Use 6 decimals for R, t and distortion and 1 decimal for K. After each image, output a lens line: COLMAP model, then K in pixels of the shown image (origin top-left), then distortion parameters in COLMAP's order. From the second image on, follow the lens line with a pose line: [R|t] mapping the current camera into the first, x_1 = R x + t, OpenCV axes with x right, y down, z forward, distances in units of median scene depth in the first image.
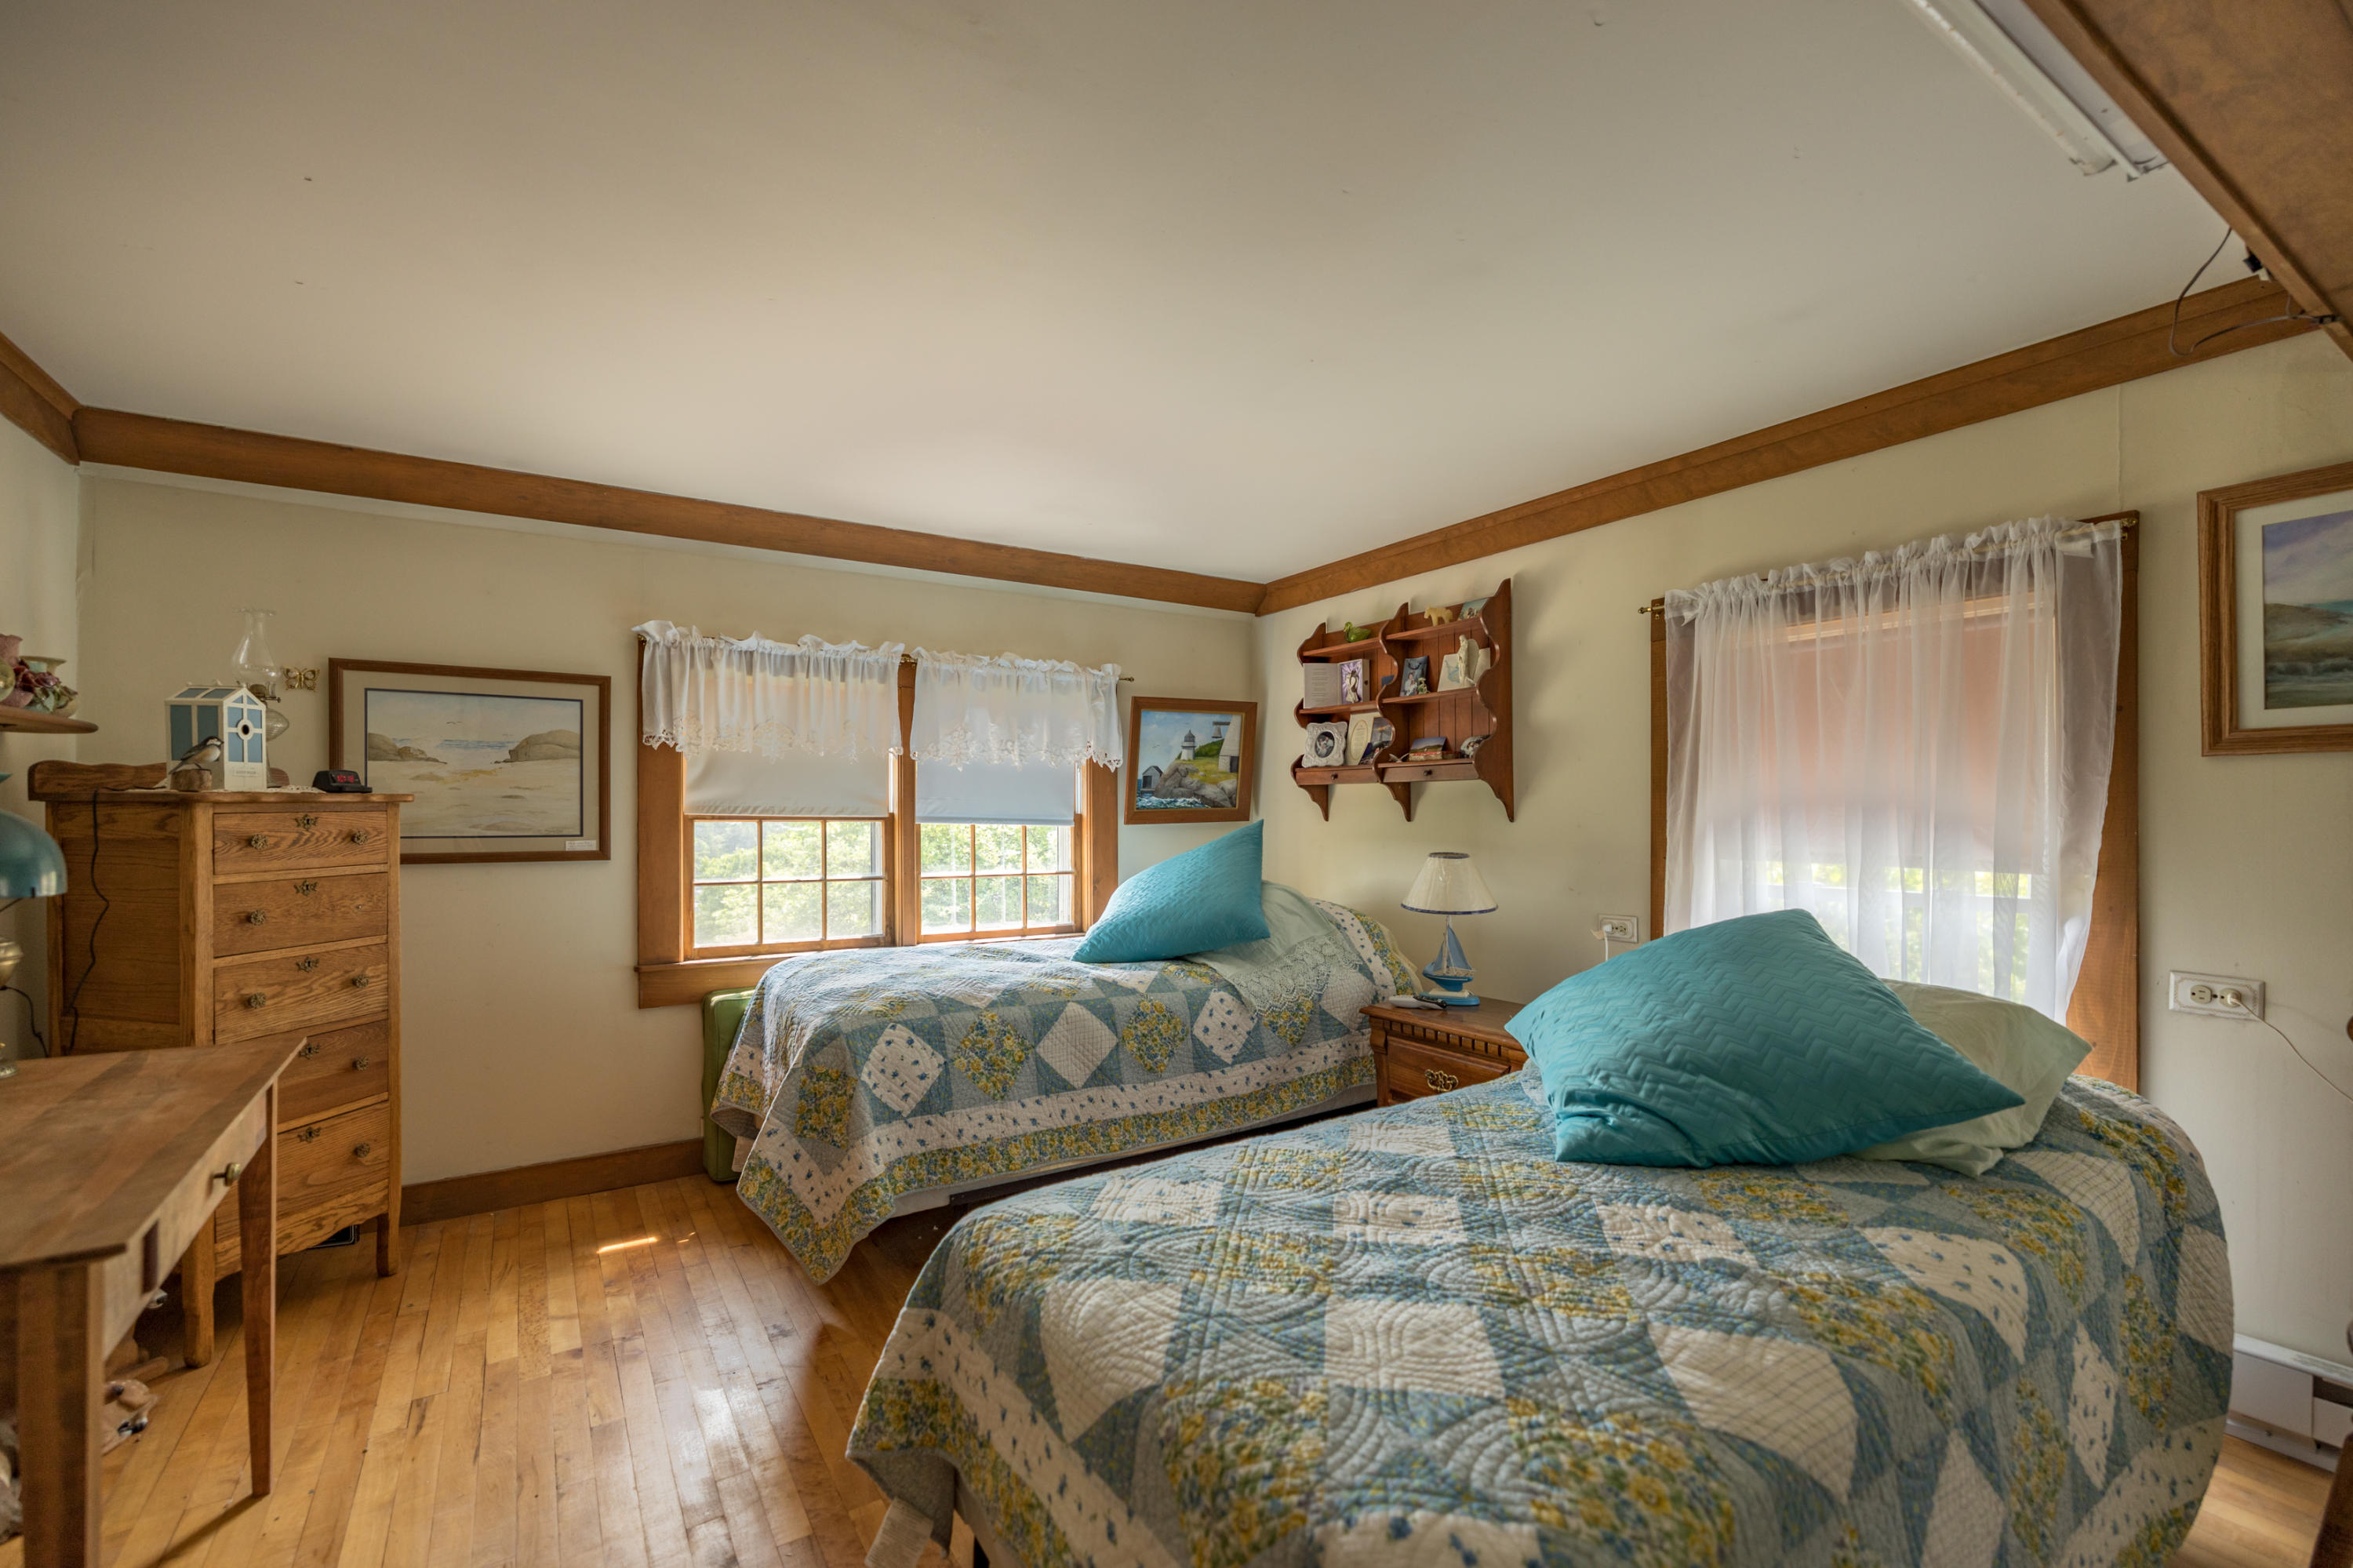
lens RADIAL K [[1028.7, 0, 1165.2], [0, 1028.7, 776.1], [0, 0, 1]] dist [0.001510, -0.002885]
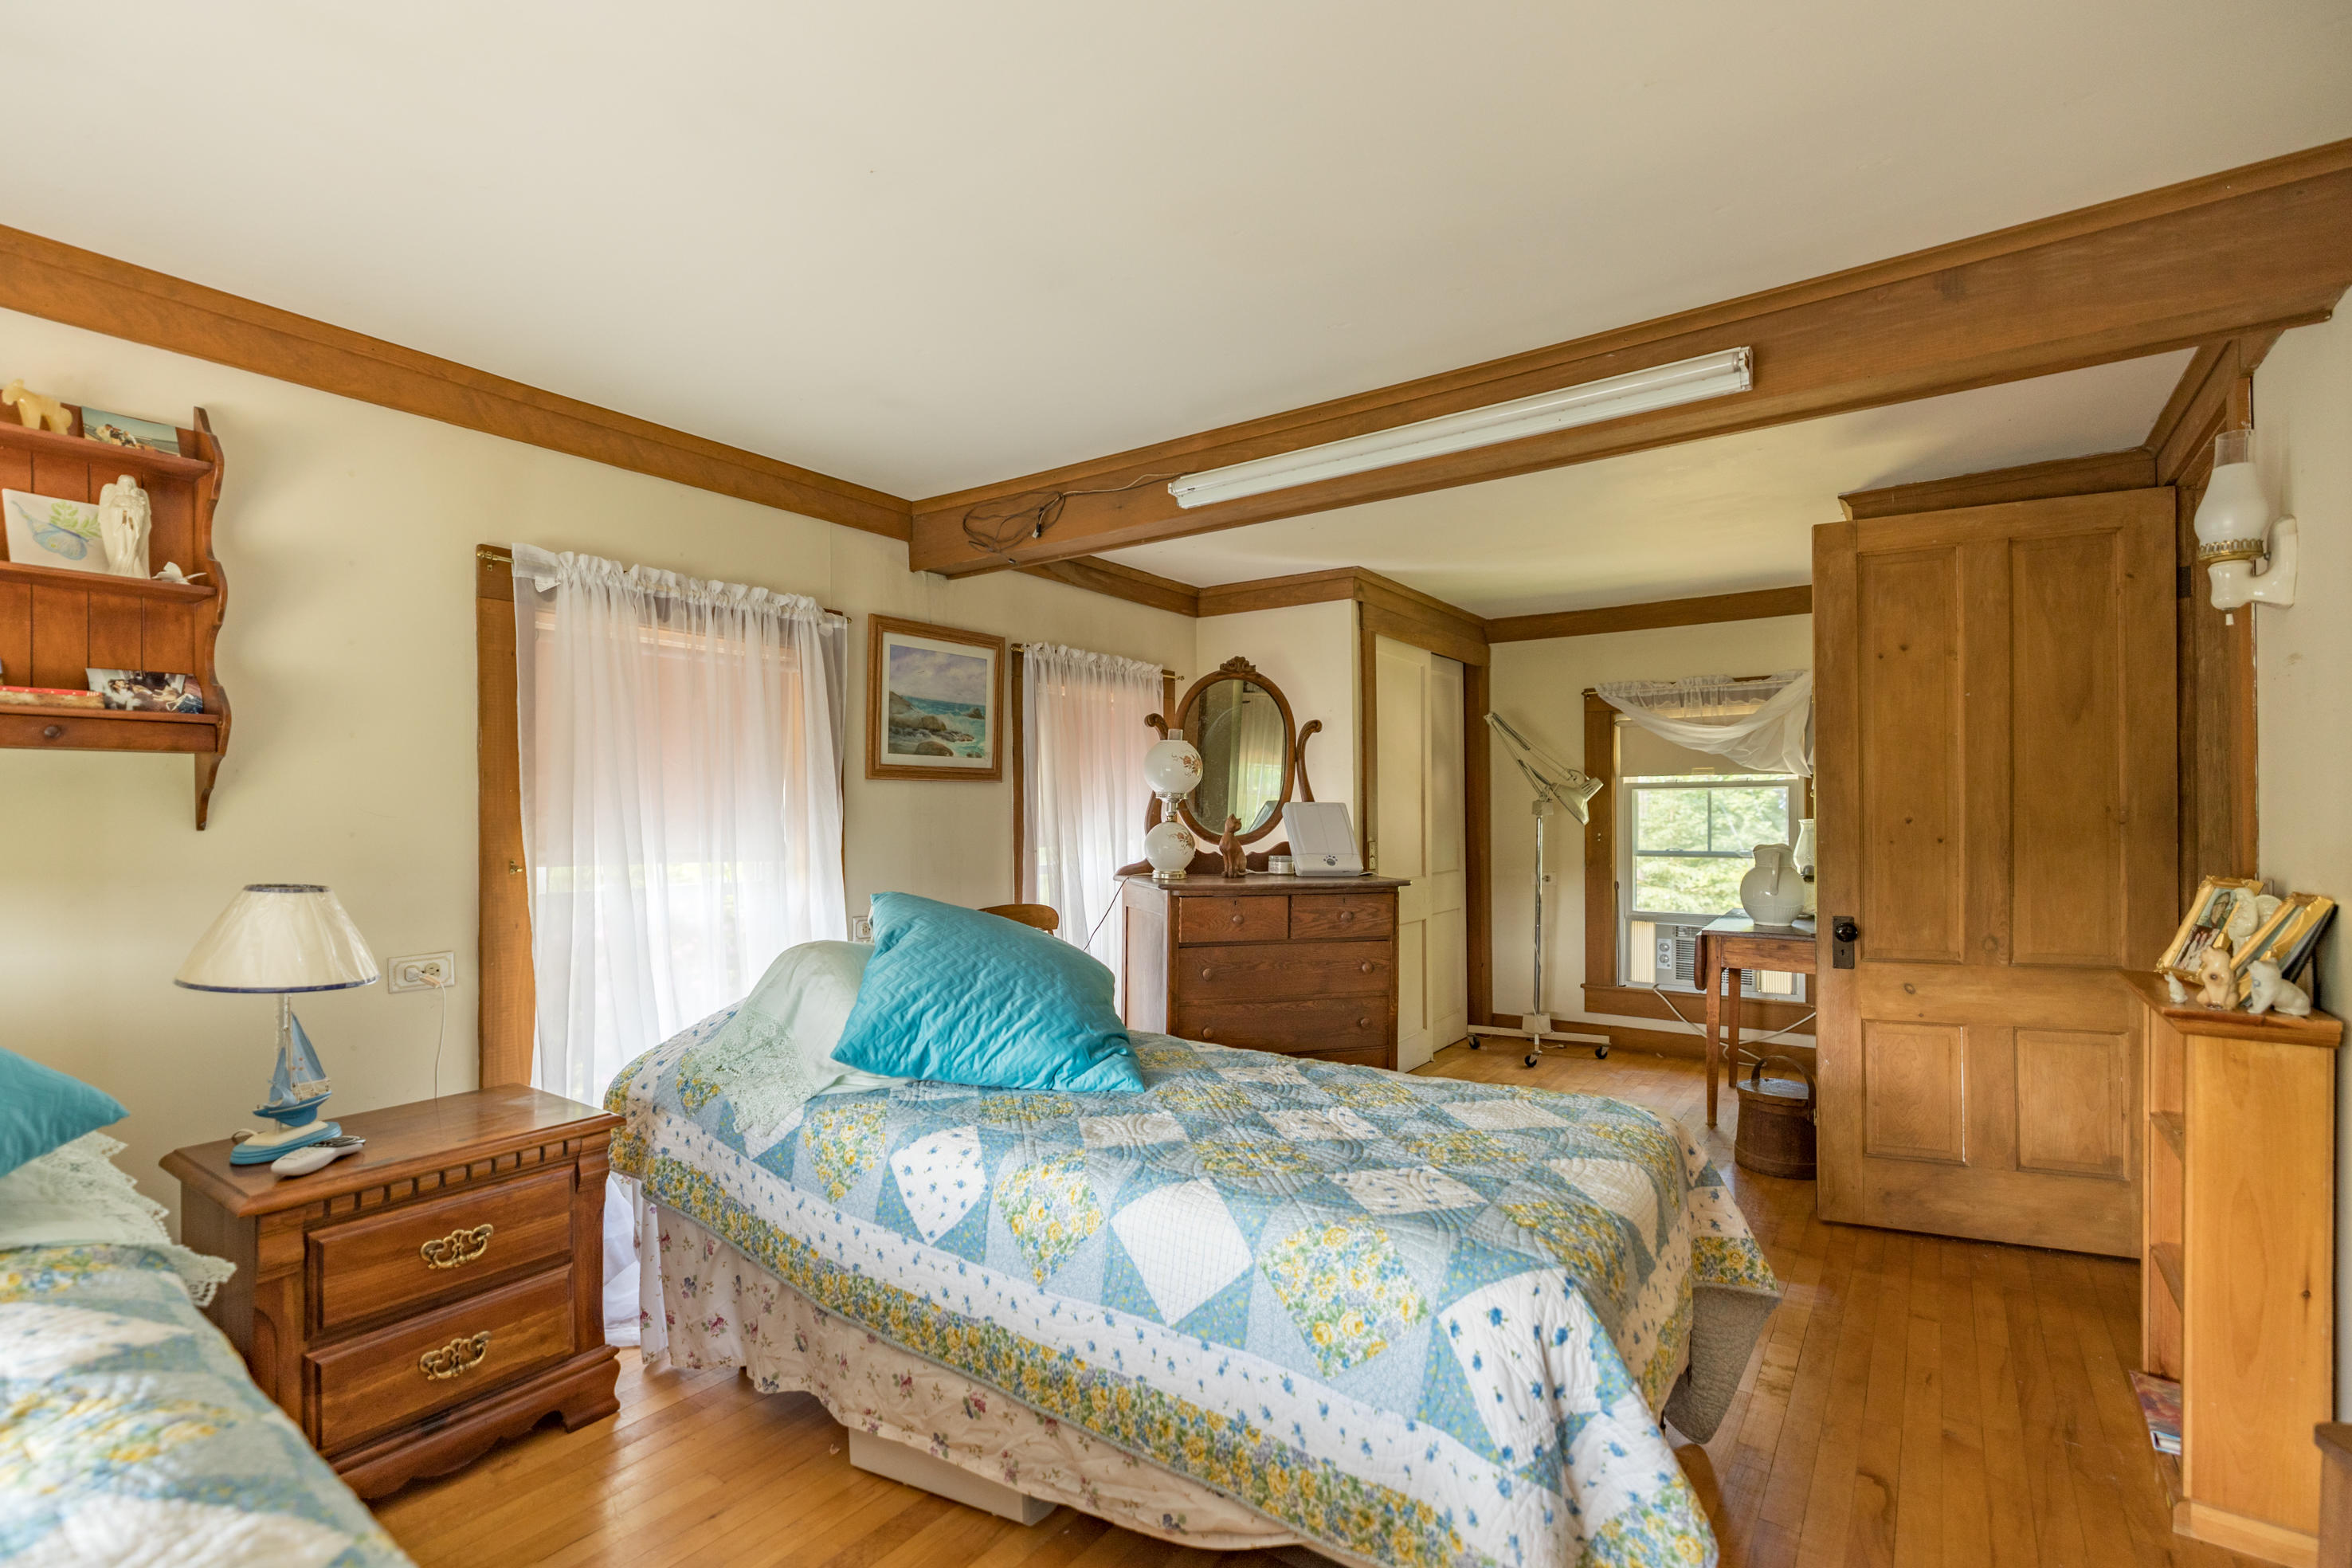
lens RADIAL K [[985.8, 0, 1177.3], [0, 985.8, 776.7], [0, 0, 1]] dist [0.002559, 0.000114]
pose [[-0.341582, 0.040184, 0.938992, -0.602534], [-0.027862, 0.998213, -0.052854, 0.046308], [-0.939439, -0.044216, -0.339853, 1.097608]]
